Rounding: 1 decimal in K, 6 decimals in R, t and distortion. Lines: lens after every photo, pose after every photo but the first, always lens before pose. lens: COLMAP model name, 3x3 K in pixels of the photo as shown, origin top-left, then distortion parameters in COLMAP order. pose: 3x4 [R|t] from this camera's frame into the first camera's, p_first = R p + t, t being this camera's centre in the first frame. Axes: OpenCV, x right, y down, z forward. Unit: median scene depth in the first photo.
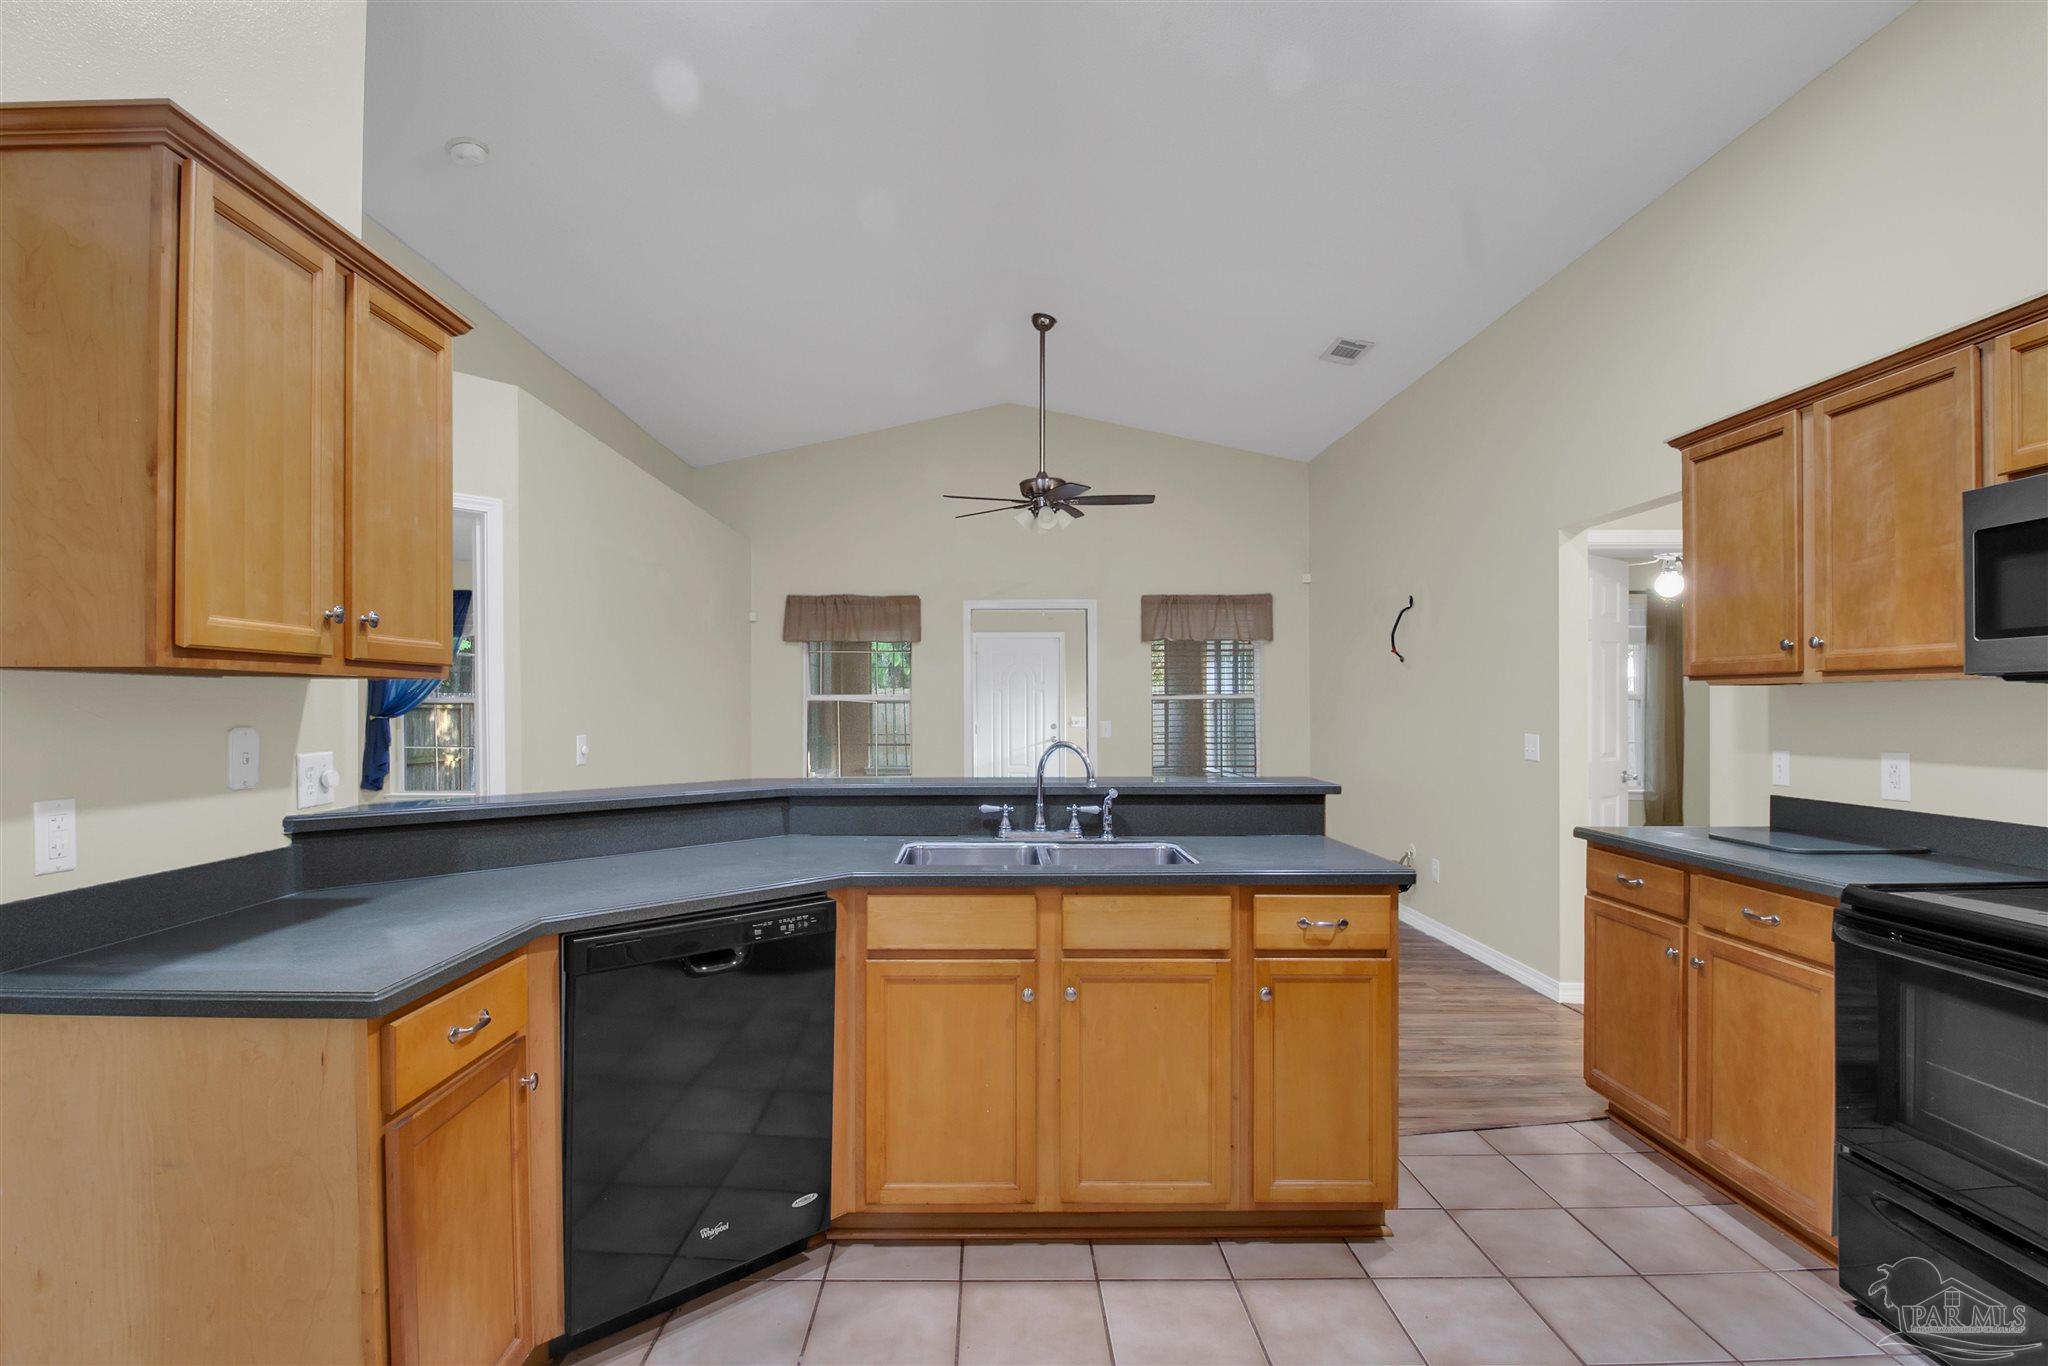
lens RADIAL K [[1005.1, 0, 989.1], [0, 1005.1, 685.6], [0, 0, 1]] dist [-0.000457, -0.000127]
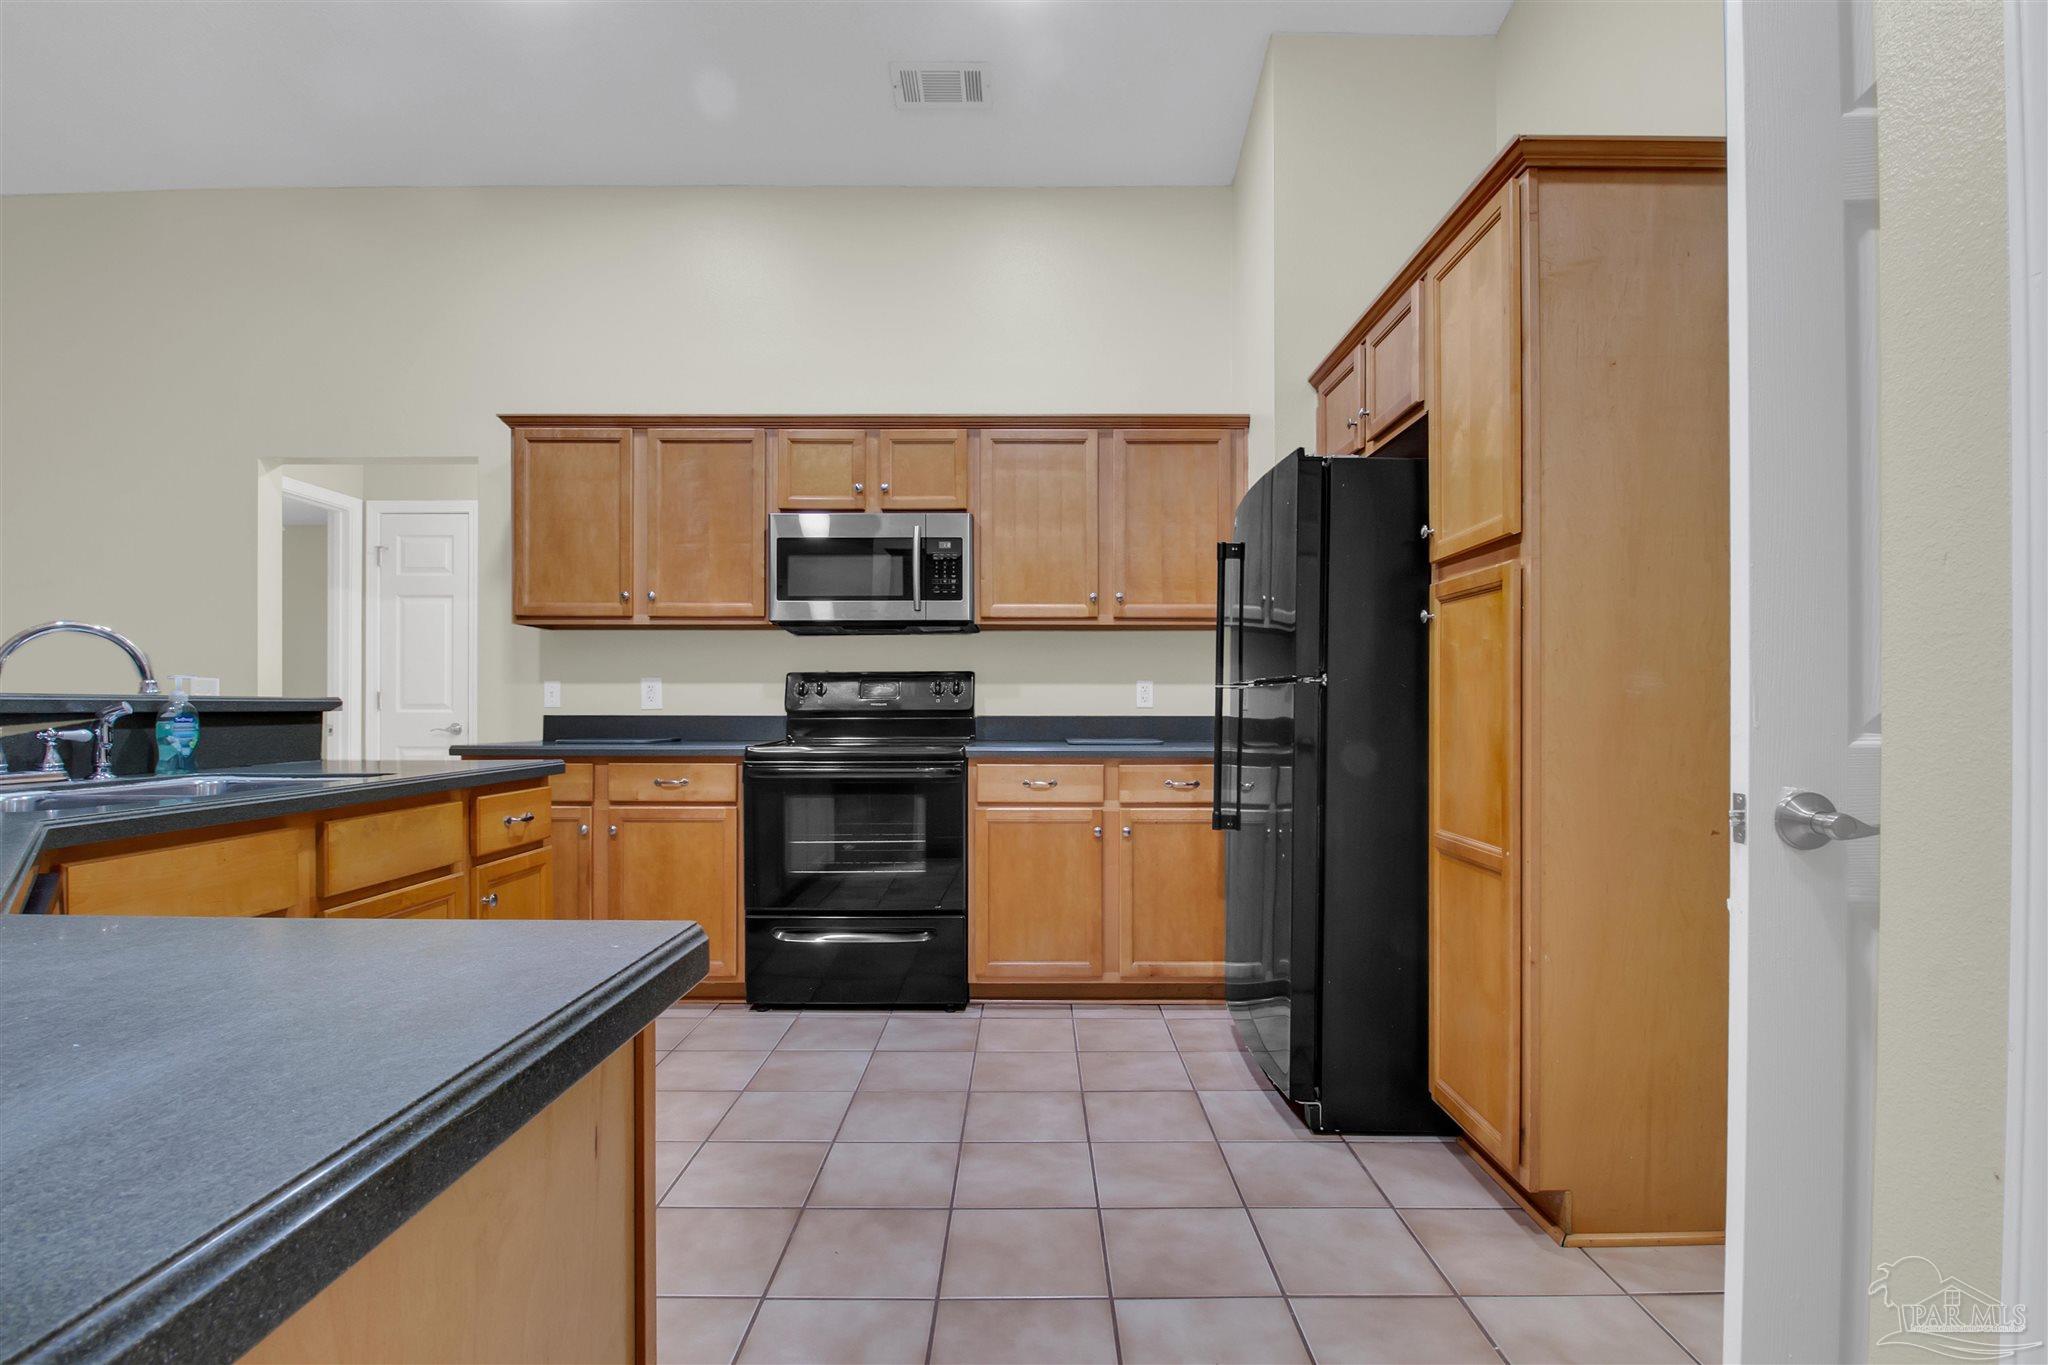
lens RADIAL K [[995.0, 0, 1023.6], [0, 995.0, 706.2], [0, 0, 1]] dist [-0.000433, -0.000172]
pose [[0.007098, 0.003932, 0.999967, -0.525506], [-0.020378, 0.999785, -0.003787, 0.096187], [-0.999767, -0.020350, 0.007177, 0.404811]]
